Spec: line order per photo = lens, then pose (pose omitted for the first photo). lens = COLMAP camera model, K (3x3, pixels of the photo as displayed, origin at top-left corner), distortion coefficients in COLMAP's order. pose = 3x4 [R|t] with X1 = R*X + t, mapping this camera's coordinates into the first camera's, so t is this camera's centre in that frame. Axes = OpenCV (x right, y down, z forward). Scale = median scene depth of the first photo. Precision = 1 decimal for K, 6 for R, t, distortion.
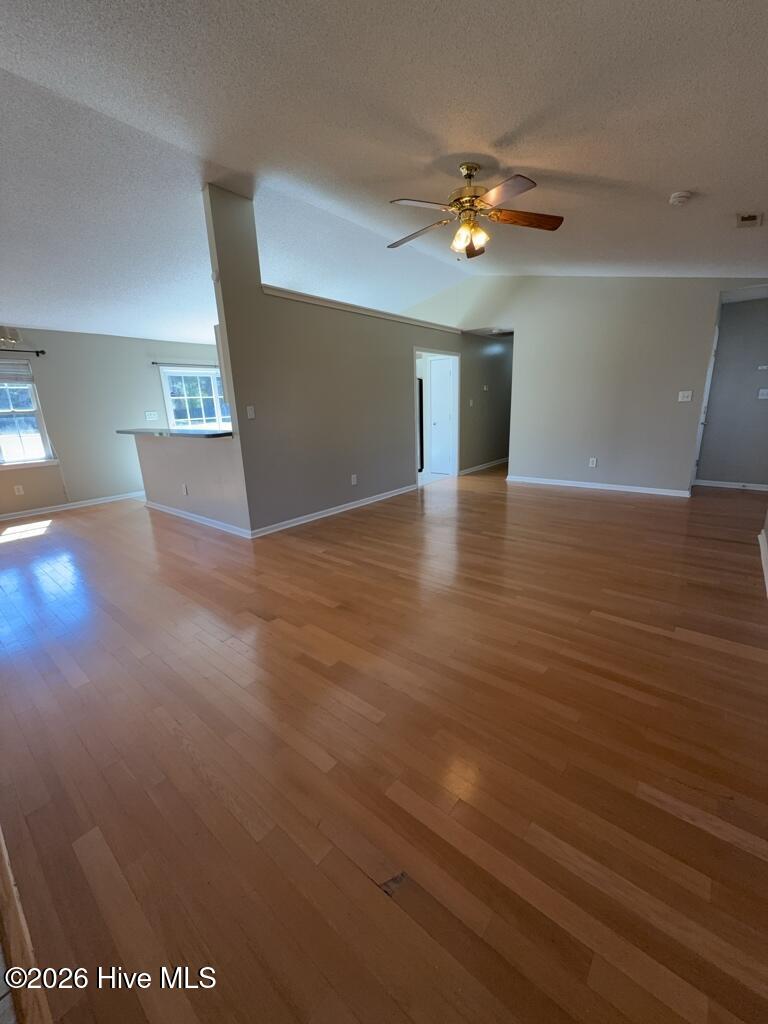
lens RADIAL K [[407.2, 0, 381.3], [0, 407.2, 511.8], [0, 0, 1]] dist [-0.002002, 0.000116]
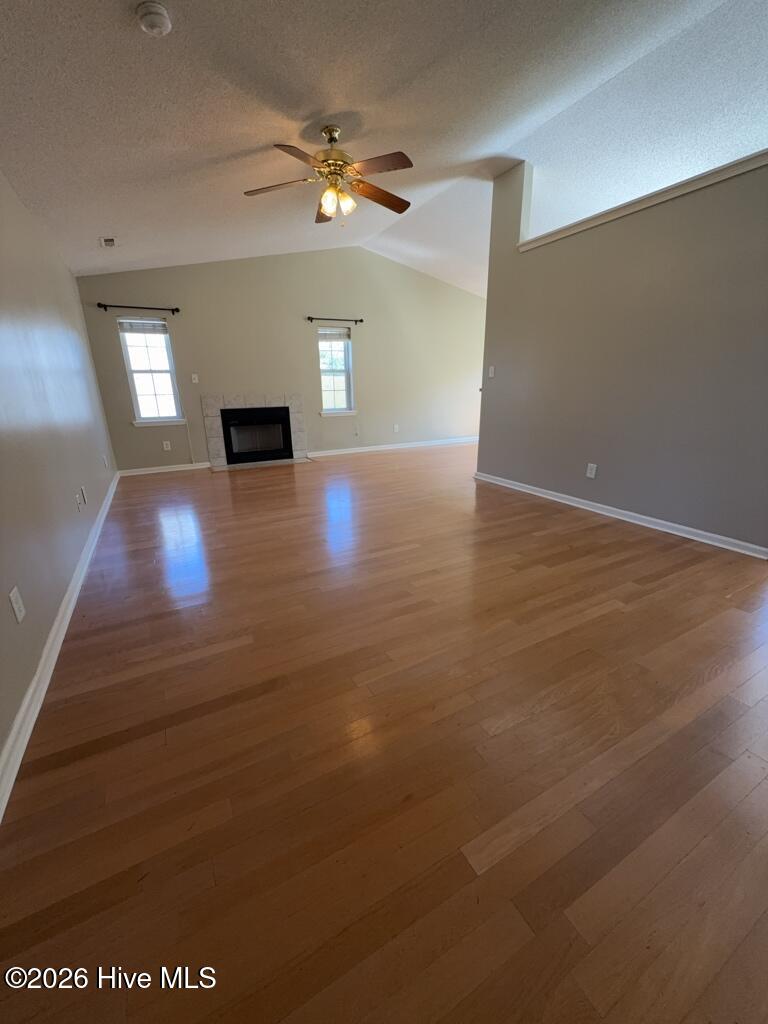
lens RADIAL K [[407.2, 0, 386.5], [0, 407.2, 512.8], [0, 0, 1]] dist [-0.002002, 0.000116]
pose [[-0.358738, 0.315749, -0.878413, 0.759096], [-0.217734, 0.886786, 0.407680, -0.241379], [0.907689, 0.337511, -0.249375, 0.940854]]
